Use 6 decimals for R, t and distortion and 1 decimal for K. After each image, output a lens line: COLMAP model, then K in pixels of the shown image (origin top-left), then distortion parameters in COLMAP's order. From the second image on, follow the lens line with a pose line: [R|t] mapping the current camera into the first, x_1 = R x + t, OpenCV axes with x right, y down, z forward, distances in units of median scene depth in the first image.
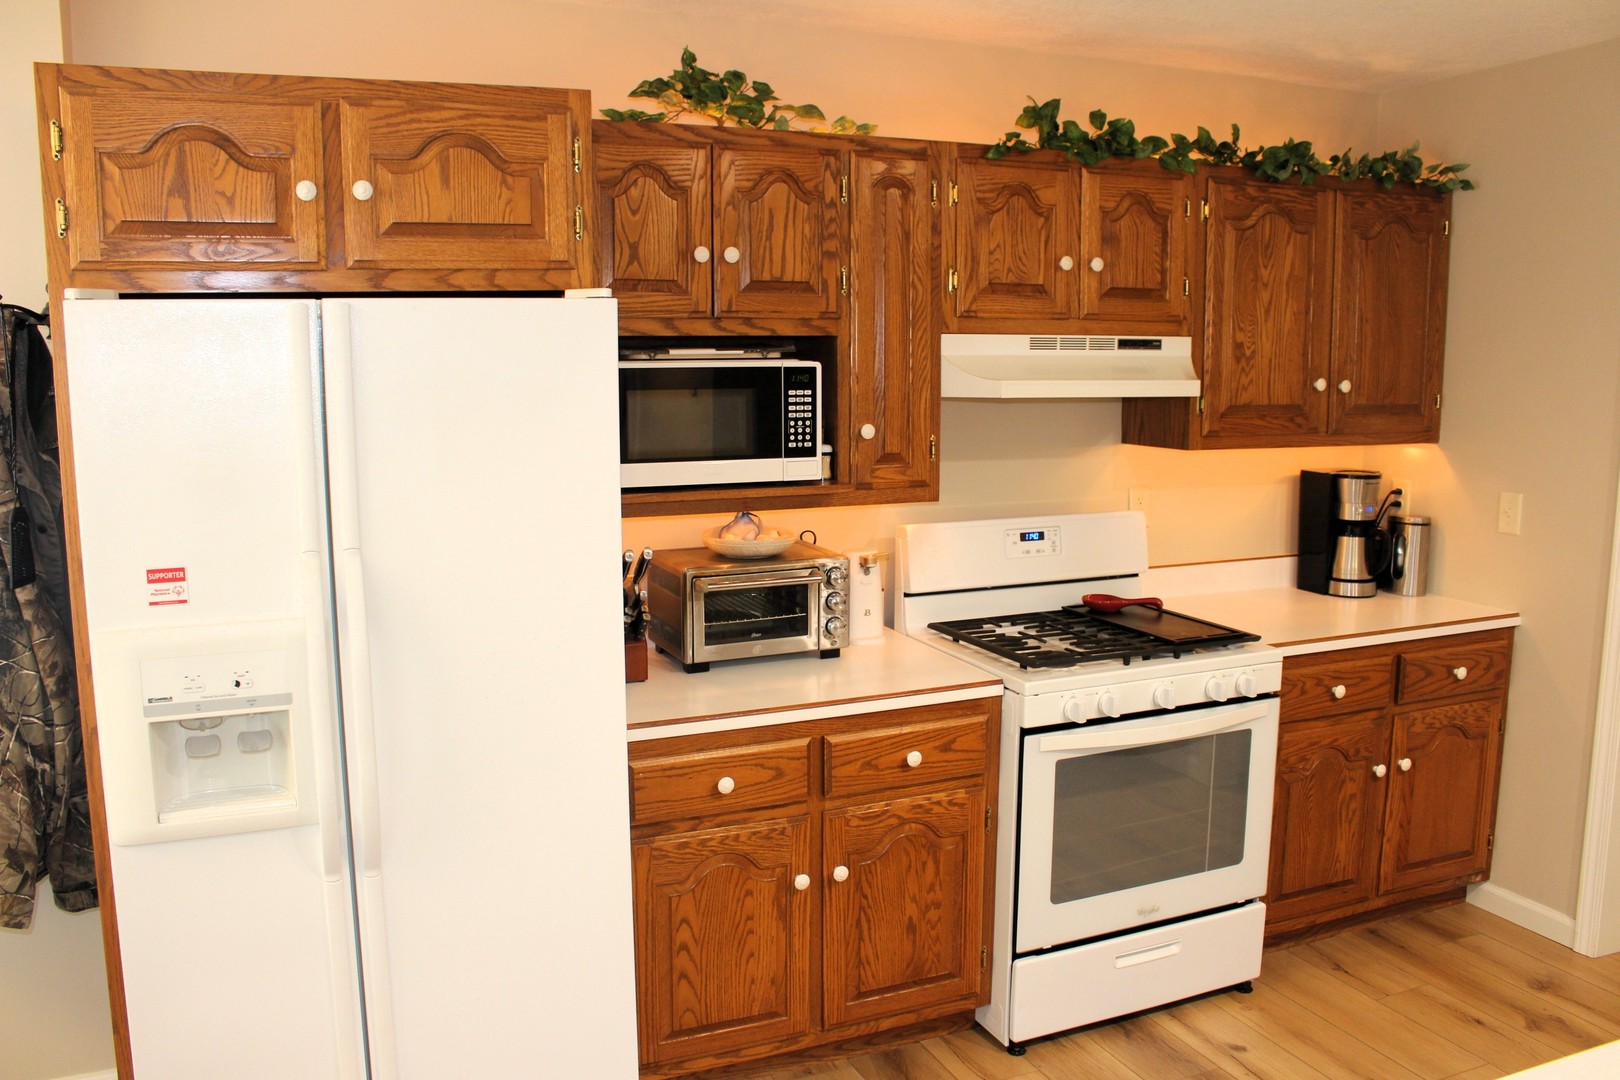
lens RADIAL K [[1322.6, 0, 796.0], [0, 1322.6, 540.8], [0, 0, 1]] dist [-0.161163, 0.119622]
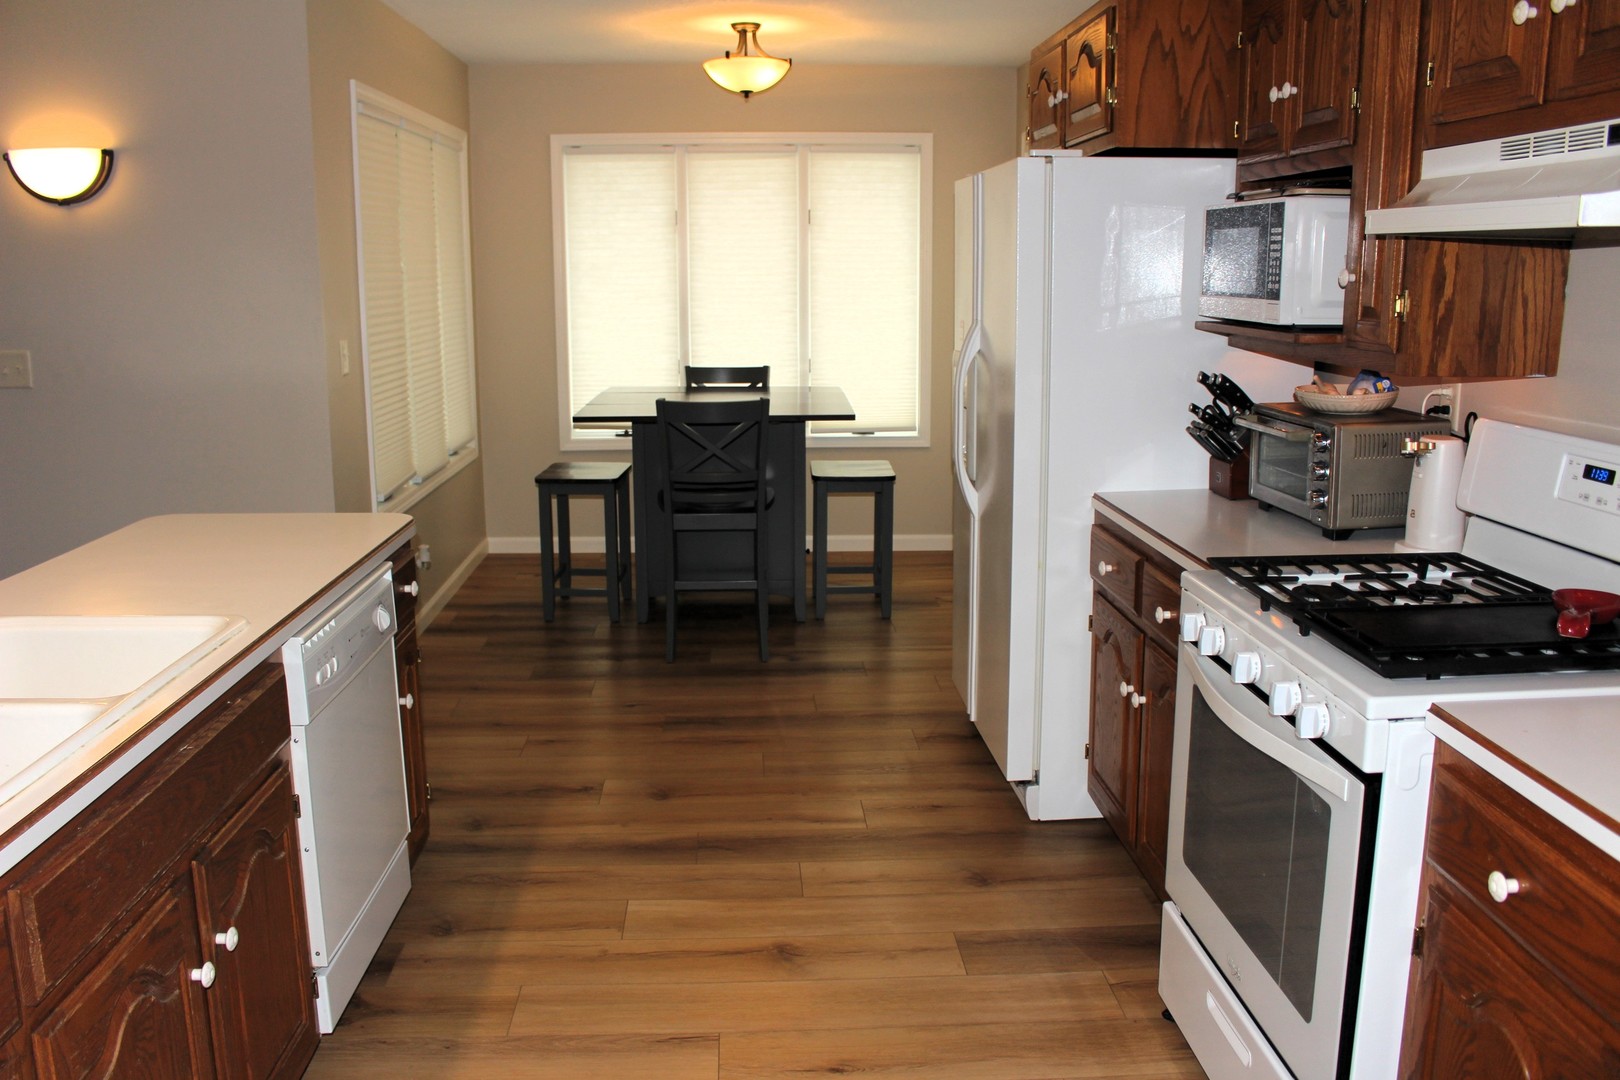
lens RADIAL K [[1322.6, 0, 796.0], [0, 1322.6, 540.8], [0, 0, 1]] dist [-0.161163, 0.119622]
pose [[-0.352058, 0.190081, -0.916474, 0.992587], [-0.125306, 0.960775, 0.247405, -0.083530], [0.927553, 0.201941, -0.314430, 0.992242]]
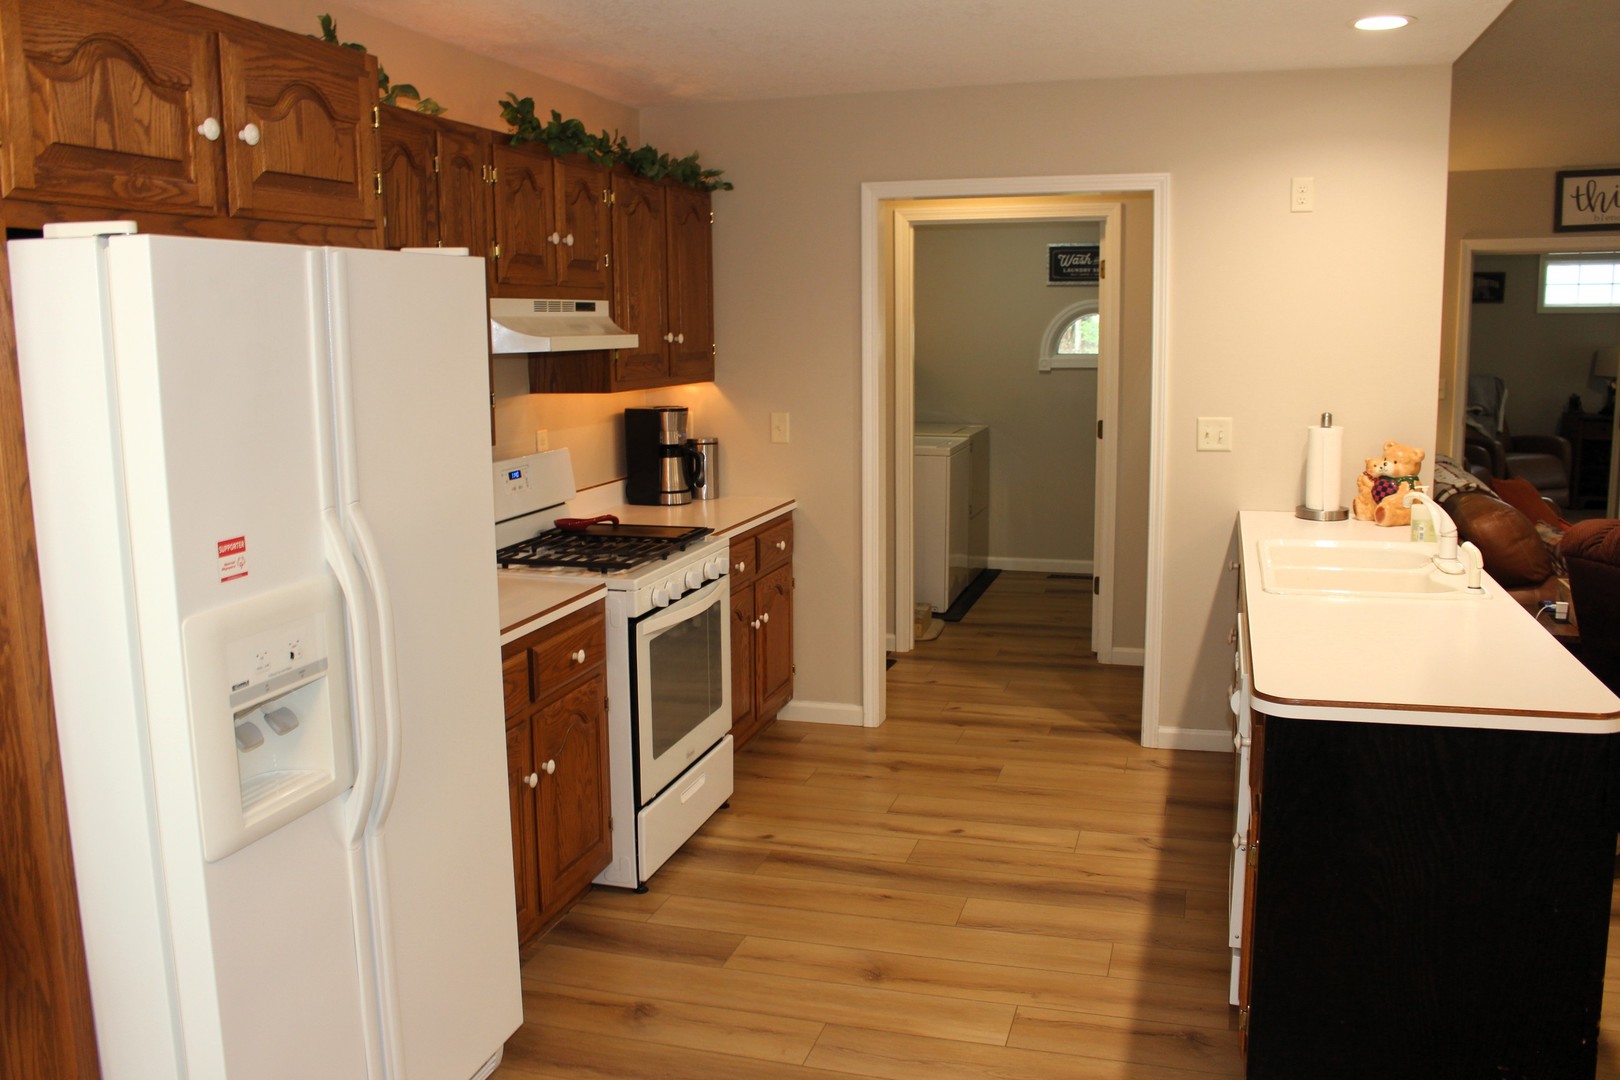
lens RADIAL K [[1322.6, 0, 796.0], [0, 1322.6, 540.8], [0, 0, 1]] dist [-0.161163, 0.119622]
pose [[0.647037, -0.127493, 0.751724, -0.625221], [0.116491, 0.990876, 0.067785, 0.005402], [-0.753507, 0.043710, 0.655985, 0.073568]]
